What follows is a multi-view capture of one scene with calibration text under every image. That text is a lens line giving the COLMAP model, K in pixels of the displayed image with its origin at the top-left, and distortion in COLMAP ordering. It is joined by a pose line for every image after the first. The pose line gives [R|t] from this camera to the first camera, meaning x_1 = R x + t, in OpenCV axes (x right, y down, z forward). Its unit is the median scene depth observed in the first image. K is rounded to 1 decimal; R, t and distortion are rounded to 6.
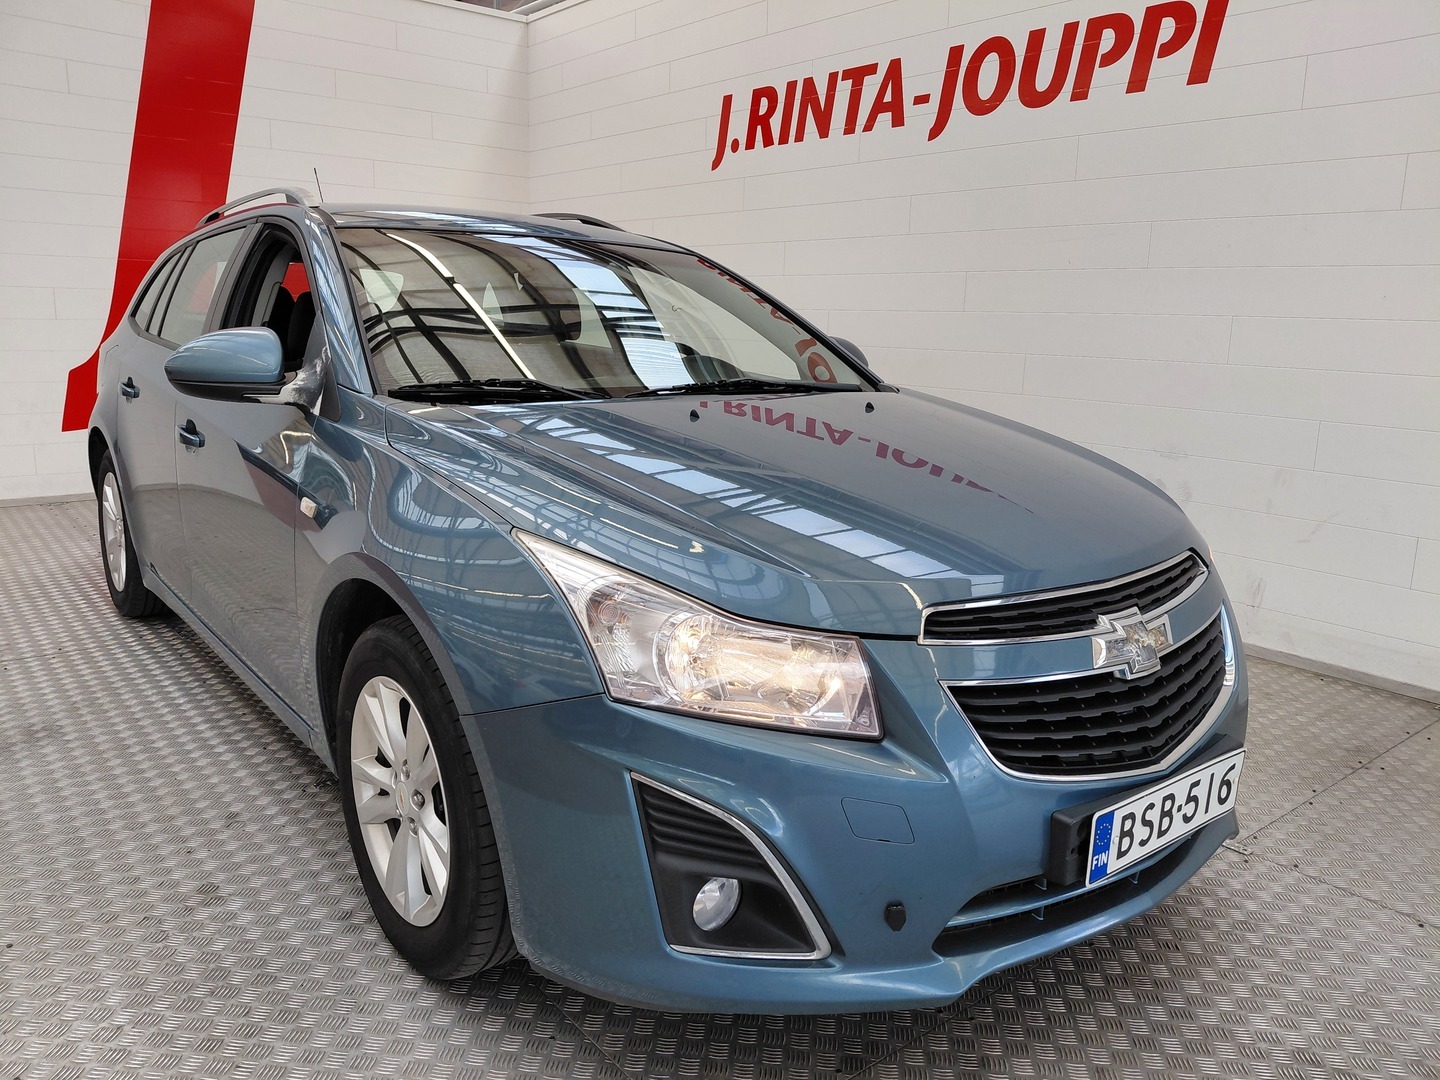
lens RADIAL K [[1076.4, 0, 720.0], [0, 1076.4, 540.0], [0, 0, 1]] dist [-0.001830, -0.002855]
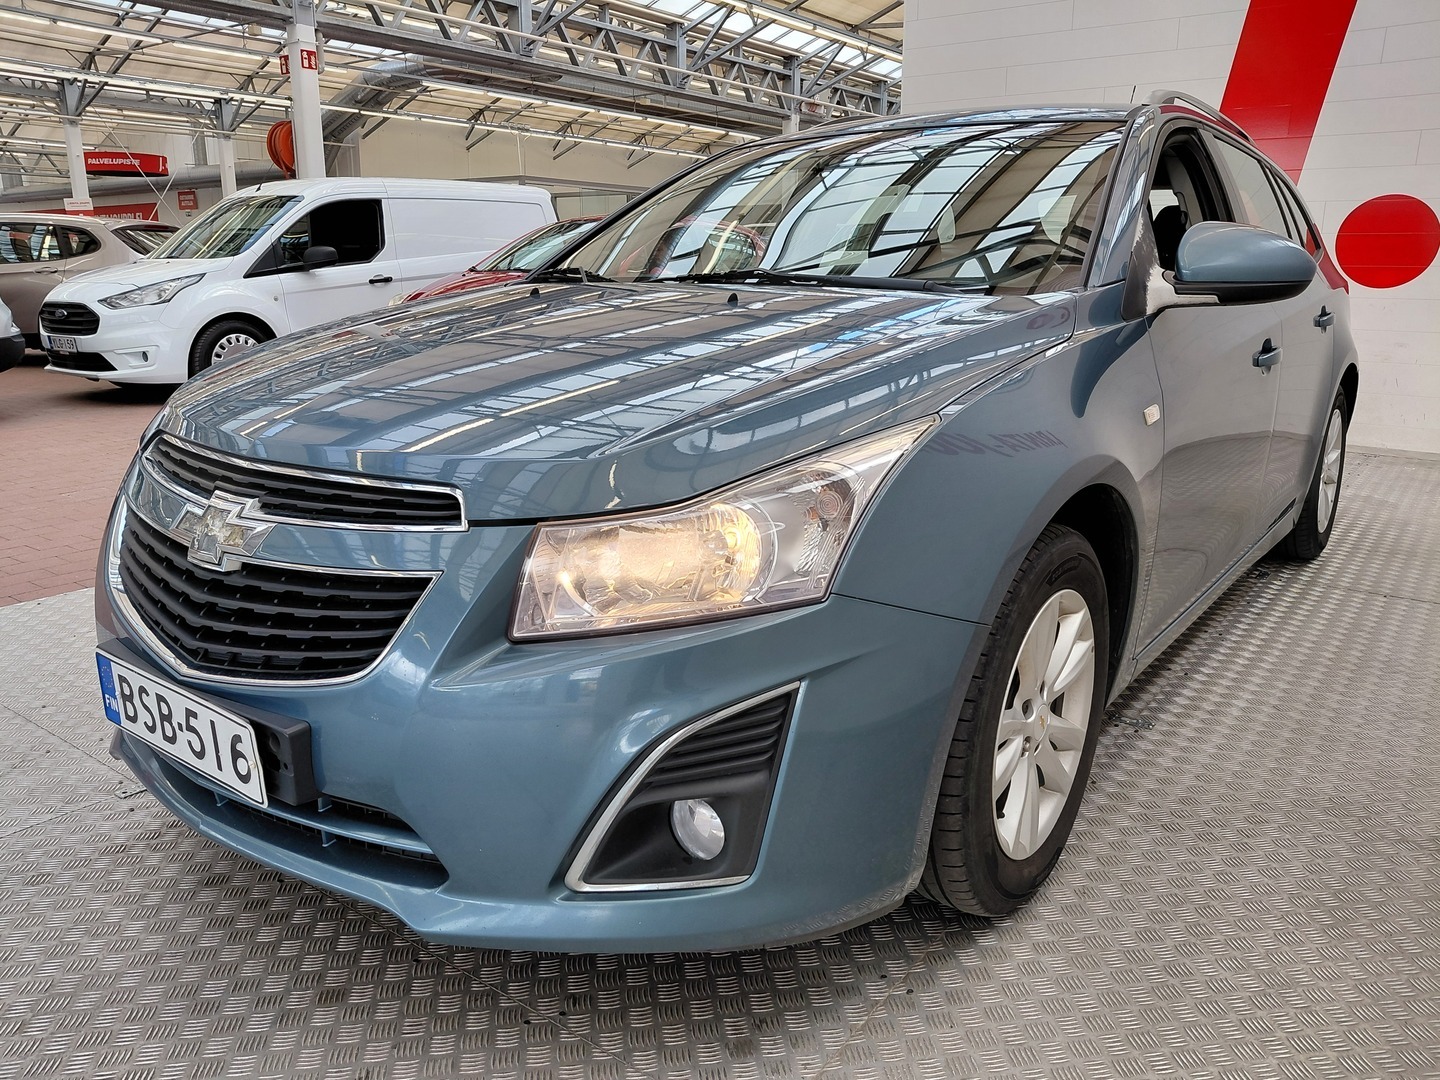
lens RADIAL K [[1061.5, 0, 720.0], [0, 1061.5, 540.0], [0, 0, 1]] dist [0.001133, -0.007361]
pose [[0.267562, 0.221647, -0.937701, 1.270441], [-0.192538, 0.965854, 0.173364, -0.121191], [0.944108, 0.134157, 0.301102, 1.099116]]
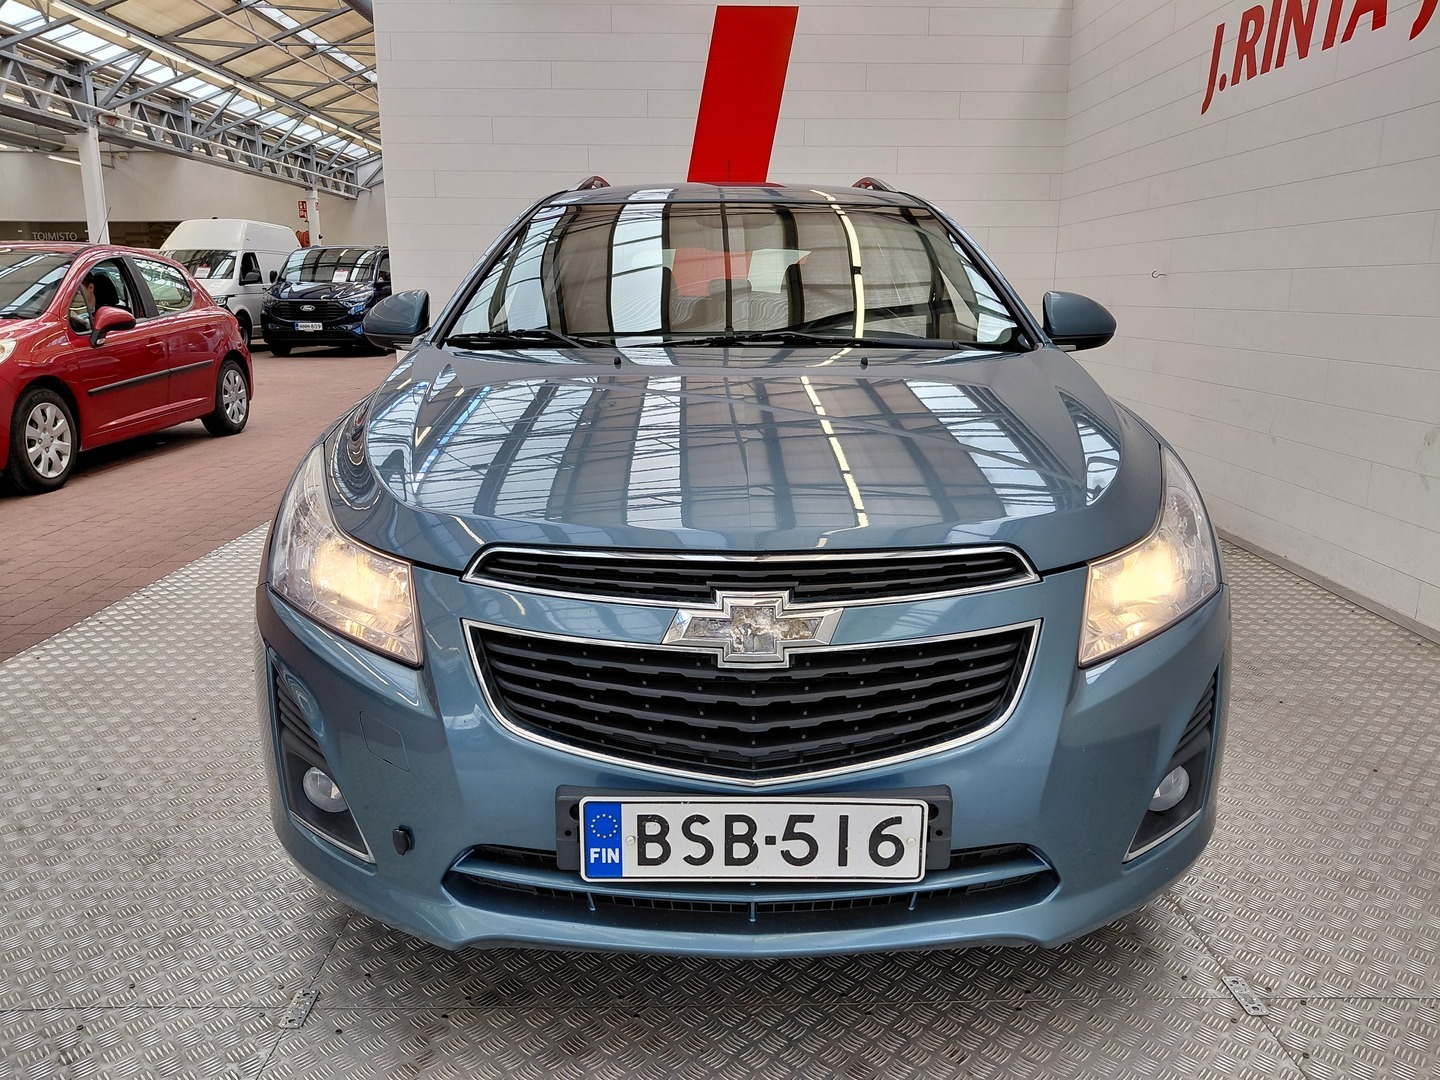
lens RADIAL K [[1061.5, 0, 720.0], [0, 1061.5, 540.0], [0, 0, 1]] dist [0.001133, -0.007361]
pose [[0.788604, 0.118847, -0.603307, 0.838312], [-0.110957, 0.992542, 0.050487, -0.012691], [0.604808, 0.027127, 0.795909, 0.324332]]
